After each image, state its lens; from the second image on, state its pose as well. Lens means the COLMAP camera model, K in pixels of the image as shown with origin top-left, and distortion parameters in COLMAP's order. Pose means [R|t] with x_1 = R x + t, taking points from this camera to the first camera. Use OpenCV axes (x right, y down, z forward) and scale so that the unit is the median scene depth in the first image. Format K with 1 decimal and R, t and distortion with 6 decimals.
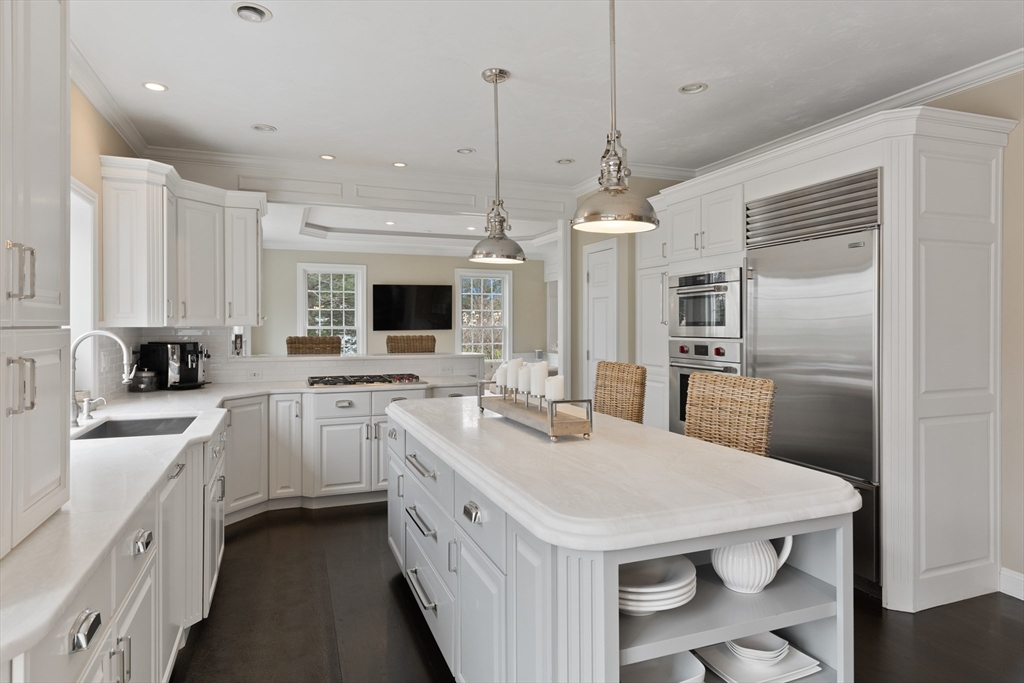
lens RADIAL K [[601.9, 0, 512.8], [0, 601.9, 337.4], [0, 0, 1]] dist [0.002503, 0.000811]
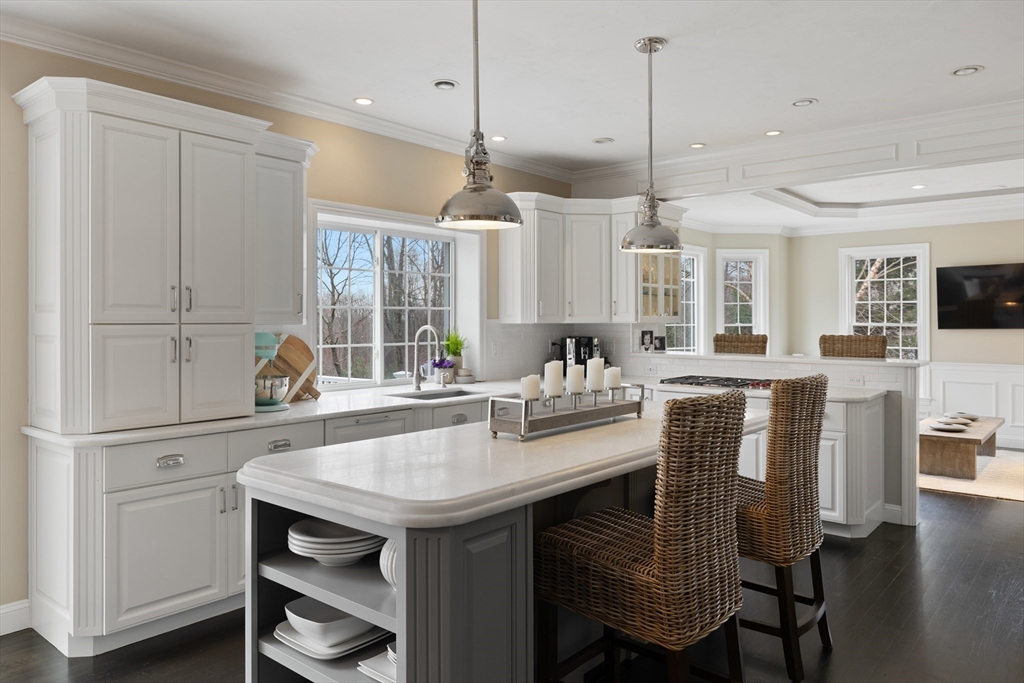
lens RADIAL K [[711.4, 0, 511.7], [0, 711.4, 332.5], [0, 0, 1]] dist [-0.011925, -0.000042]
pose [[0.473113, 0.015623, -0.880863, 0.369018], [-0.018783, 0.999794, 0.007643, -0.004597], [0.880802, 0.012929, 0.473309, 0.144561]]
